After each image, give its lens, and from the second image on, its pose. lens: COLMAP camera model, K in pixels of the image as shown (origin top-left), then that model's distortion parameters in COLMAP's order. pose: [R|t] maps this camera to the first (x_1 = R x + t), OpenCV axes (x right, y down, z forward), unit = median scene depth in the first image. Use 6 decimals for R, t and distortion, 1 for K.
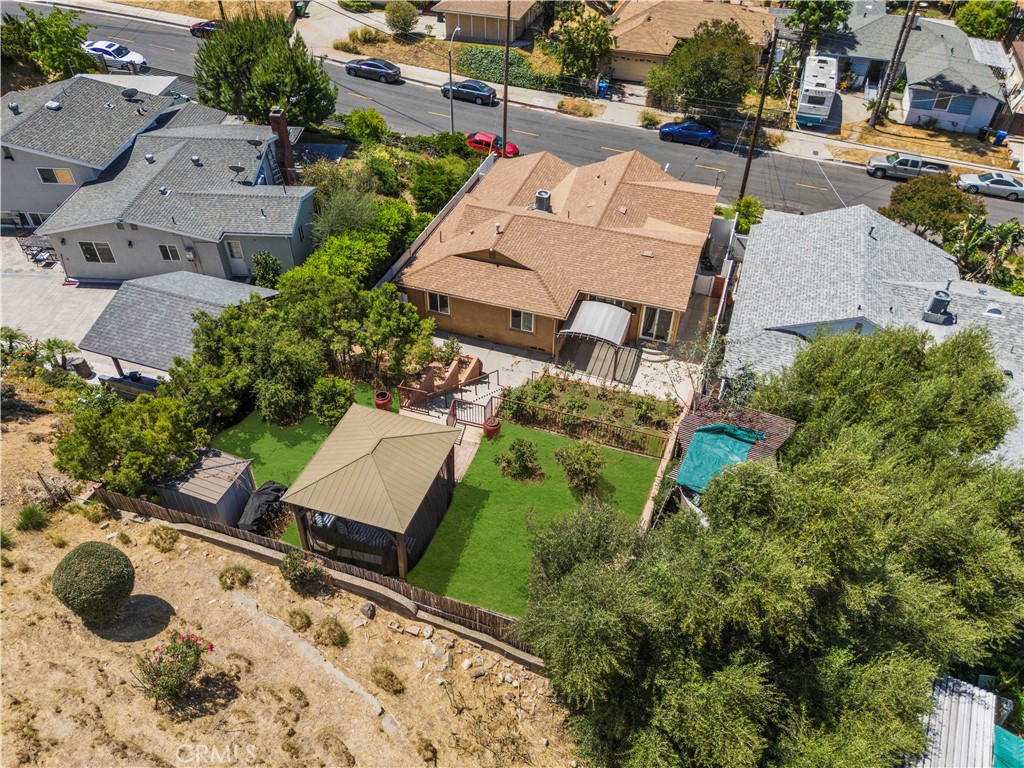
lens RADIAL K [[755.9, 0, 512.0], [0, 755.9, 384.0], [0, 0, 1]] dist [0.059477, -0.050818]
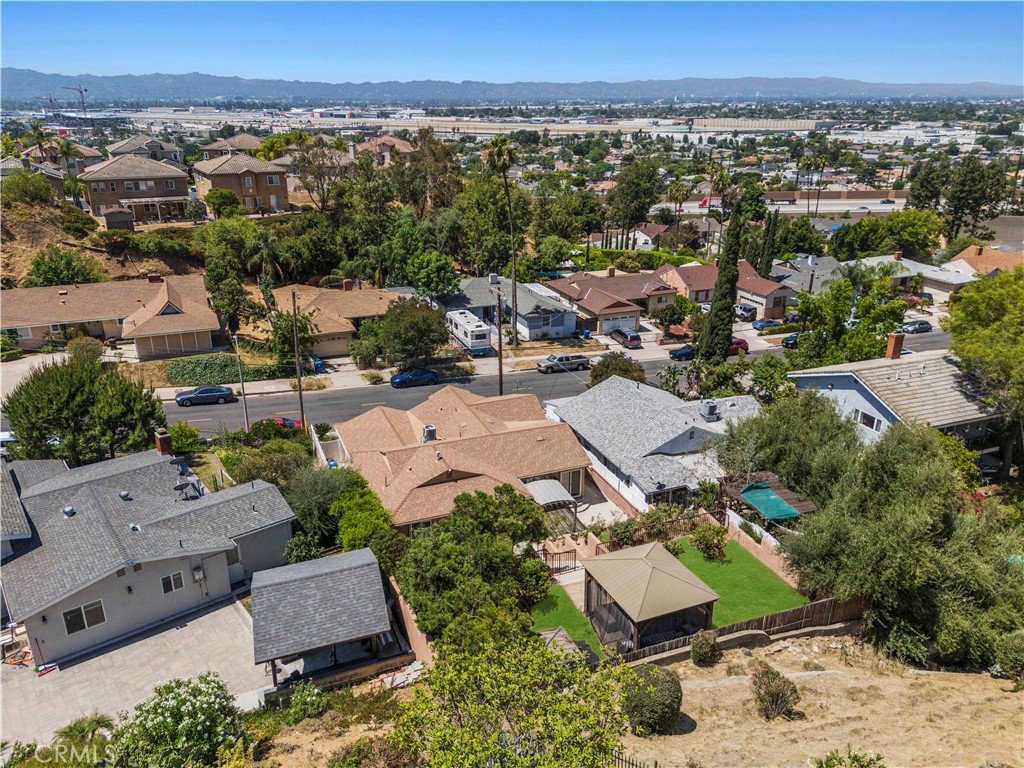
lens RADIAL K [[754.4, 0, 512.0], [0, 754.4, 384.0], [0, 0, 1]] dist [0.084107, -0.106149]
pose [[0.752635, -0.236937, 0.614330, -0.438434], [0.434748, 0.879540, -0.193400, -0.016052], [-0.494504, 0.412639, 0.764980, -0.014472]]
